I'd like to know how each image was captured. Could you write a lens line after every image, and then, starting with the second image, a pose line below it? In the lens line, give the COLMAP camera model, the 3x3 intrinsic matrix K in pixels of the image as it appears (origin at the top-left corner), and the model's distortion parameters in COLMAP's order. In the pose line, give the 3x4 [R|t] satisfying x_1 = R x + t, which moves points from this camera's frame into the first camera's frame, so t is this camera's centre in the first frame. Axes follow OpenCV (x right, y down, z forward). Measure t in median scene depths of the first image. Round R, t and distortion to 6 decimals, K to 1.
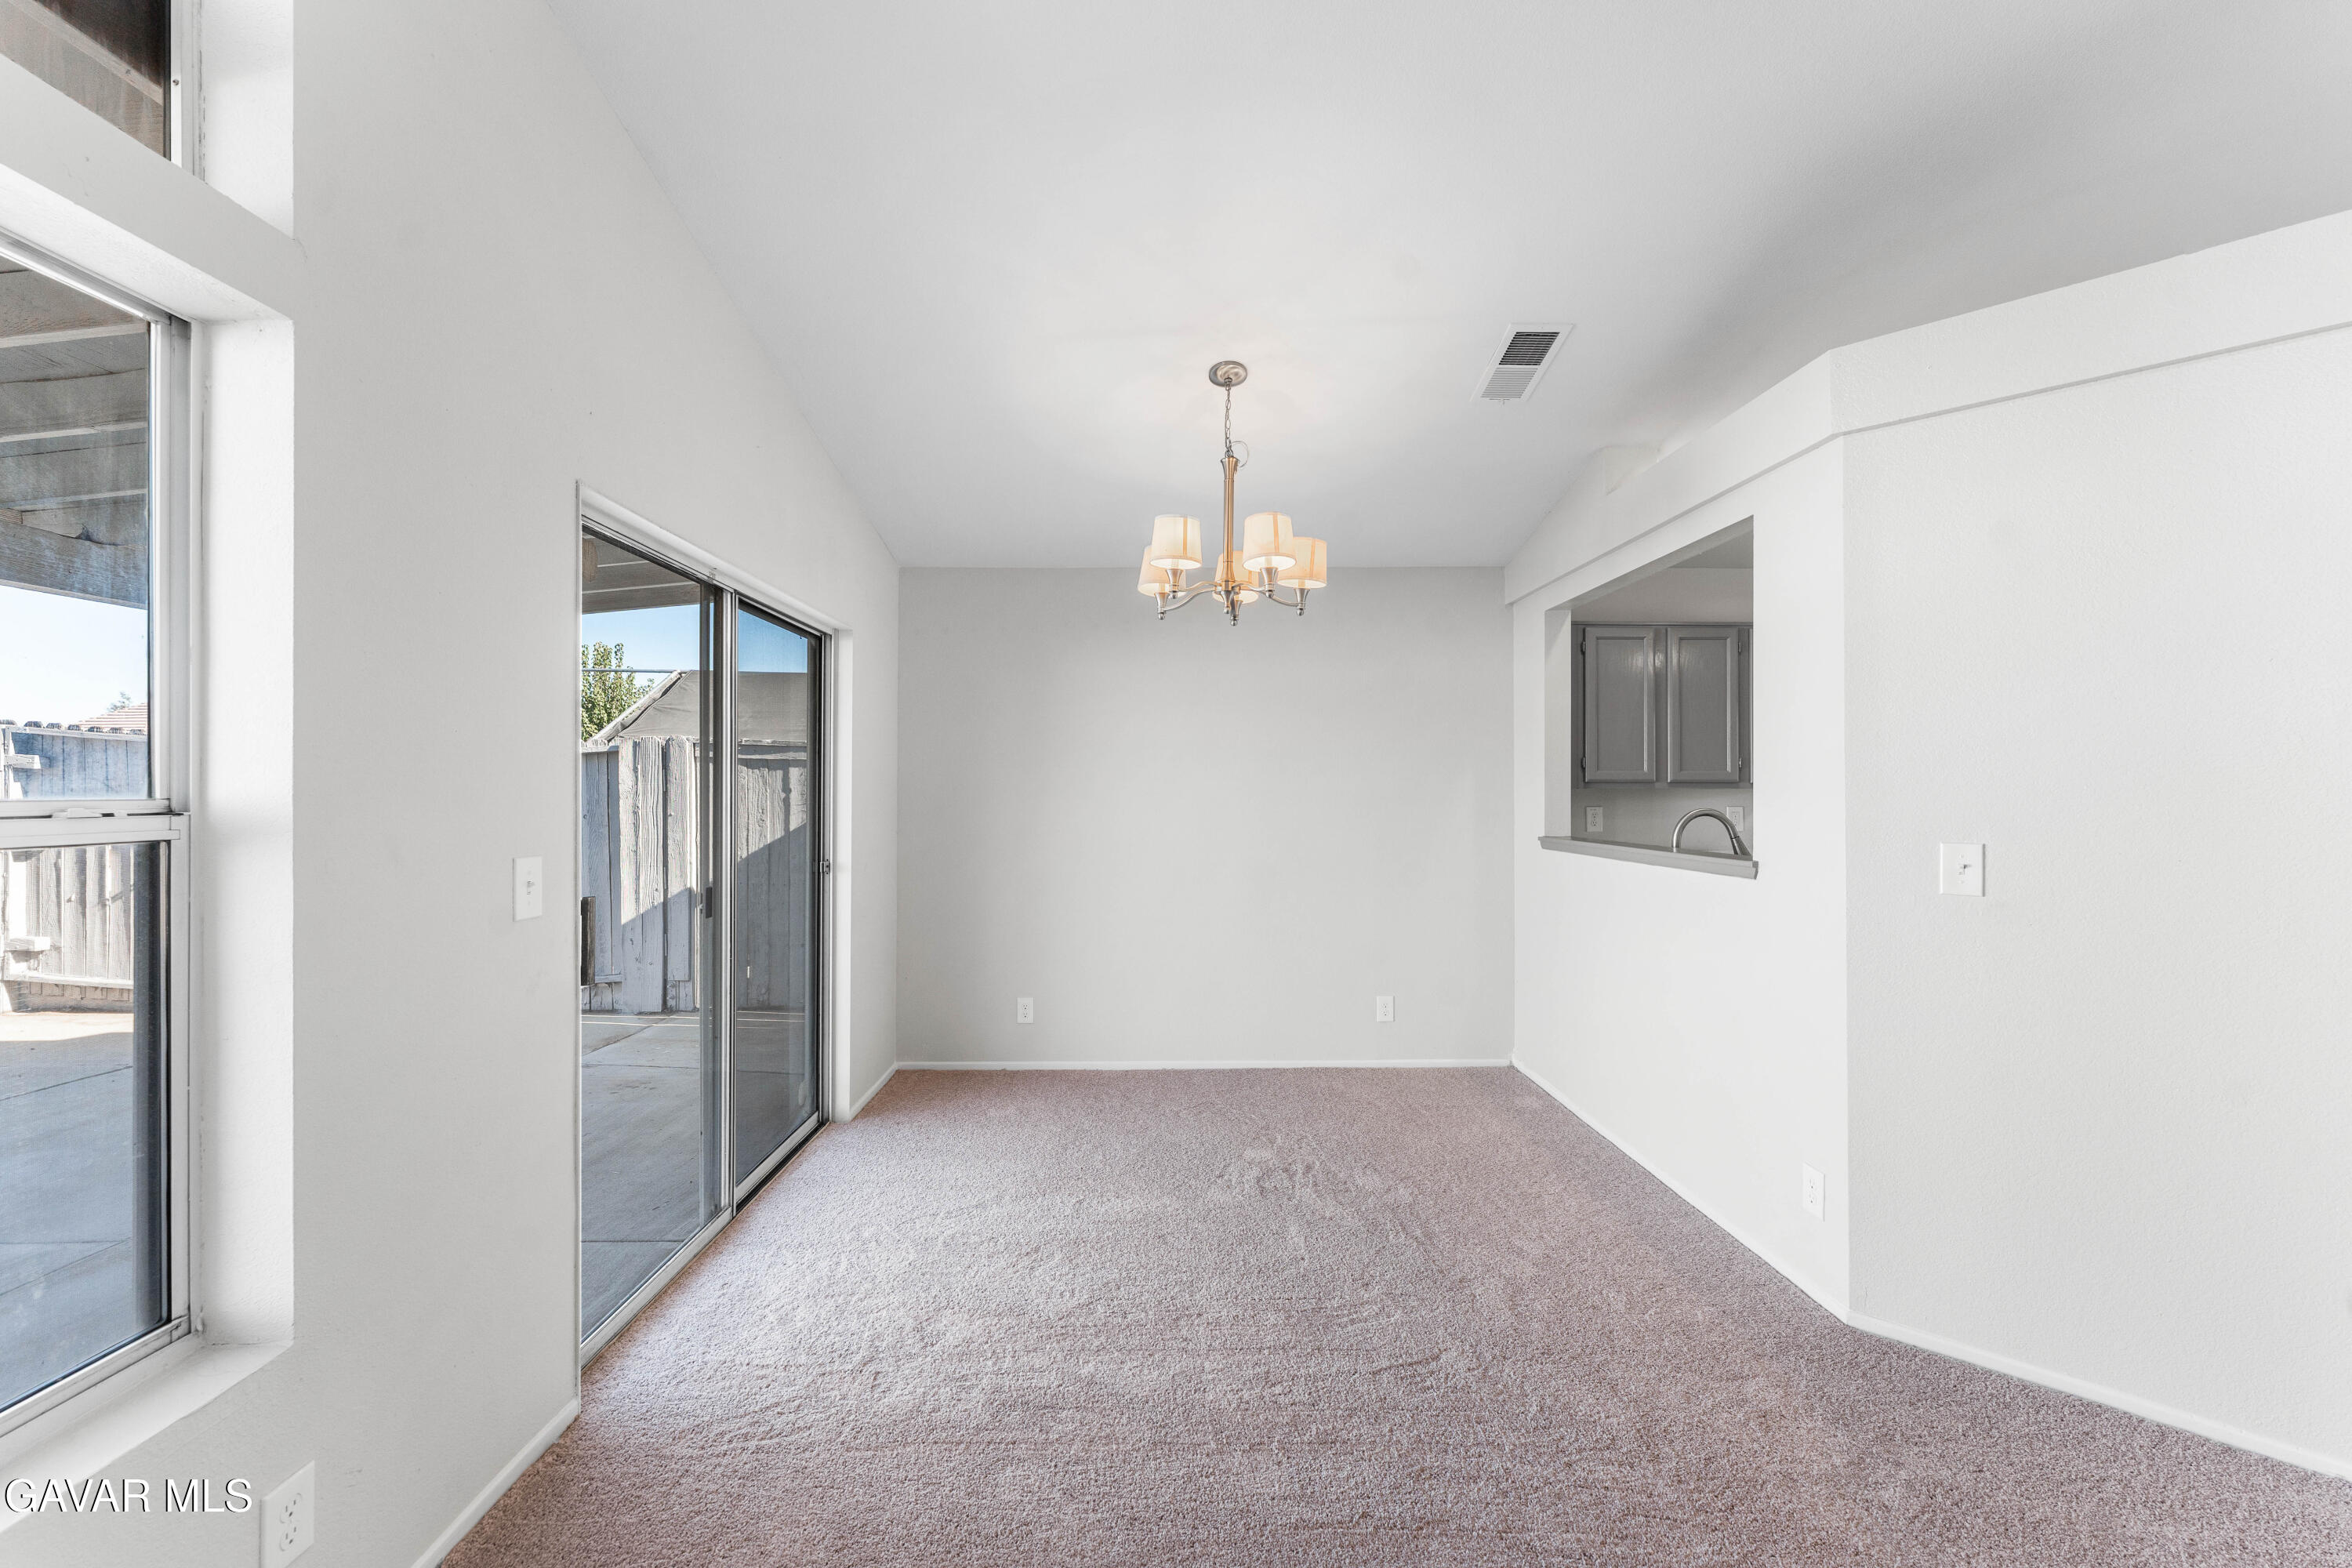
lens RADIAL K [[947.9, 0, 1170.6], [0, 947.9, 788.6], [0, 0, 1]] dist [0.000326, 0.000023]
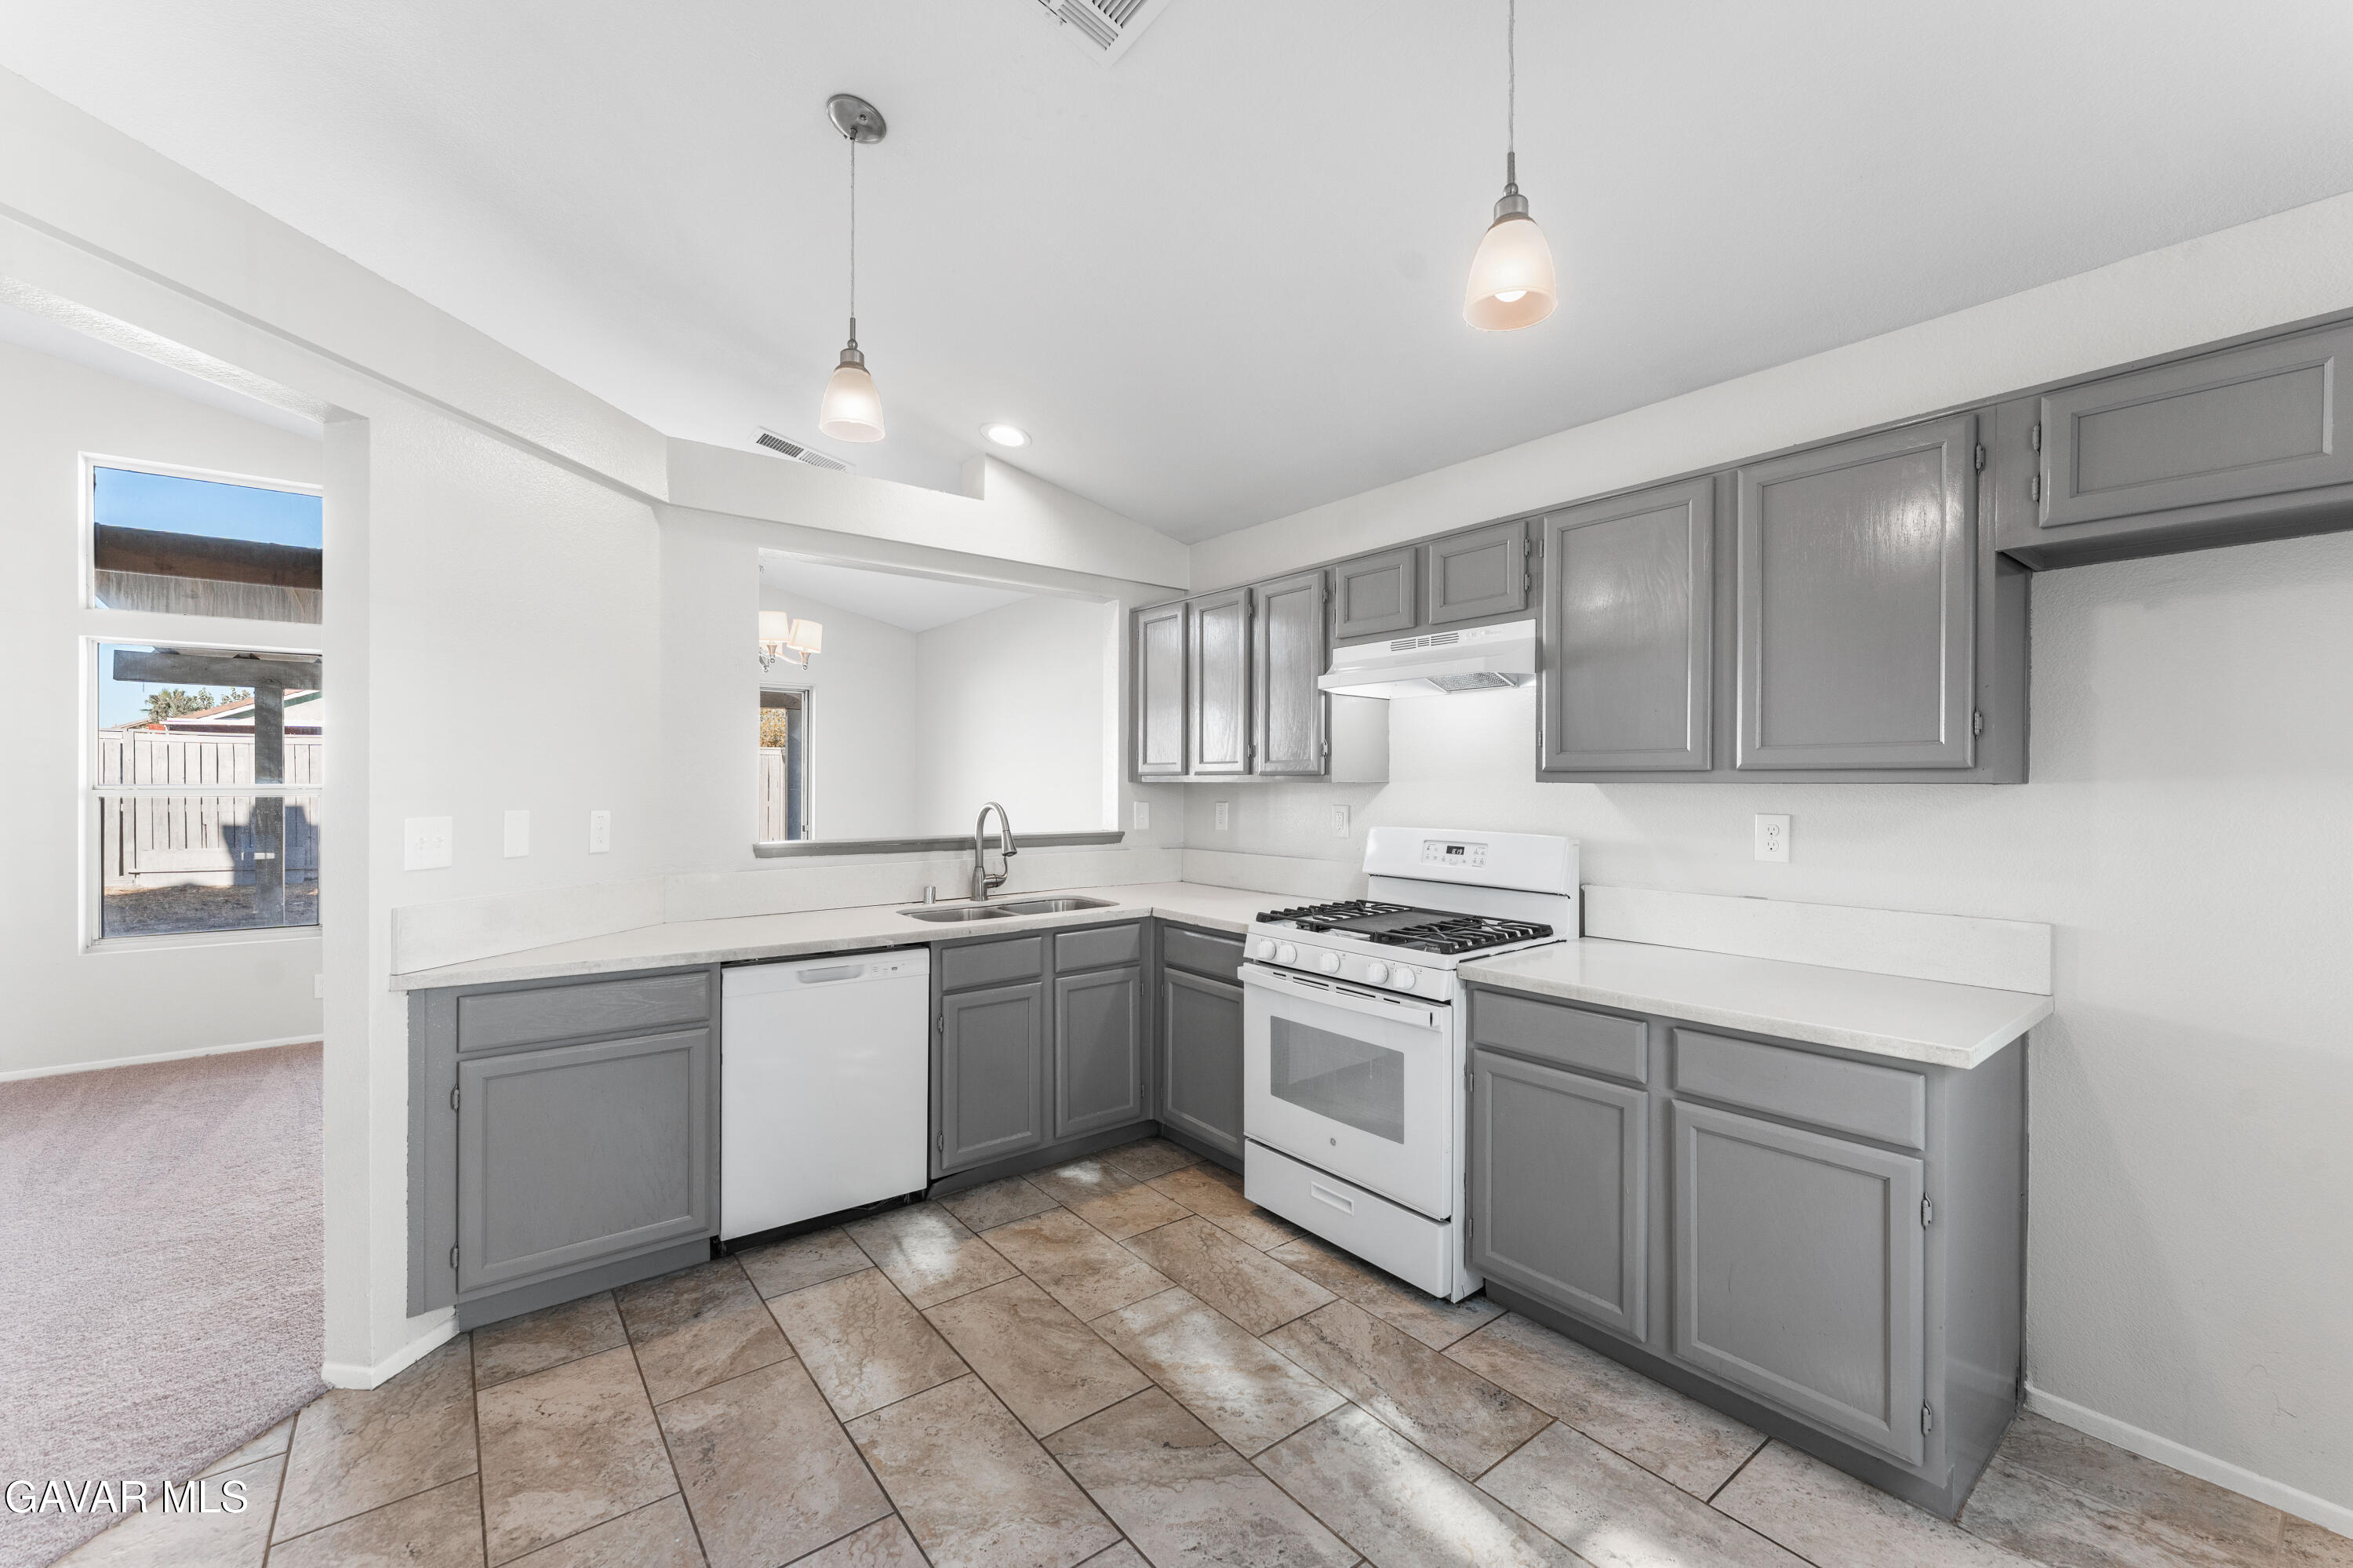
lens RADIAL K [[961.8, 0, 1171.6], [0, 961.8, 778.5], [0, 0, 1]] dist [-0.001220, 0.000137]
pose [[0.587415, 0.008360, -0.809243, 1.381901], [0.002216, 0.999926, 0.011939, -0.015369], [0.809283, -0.008806, 0.587353, 0.523554]]
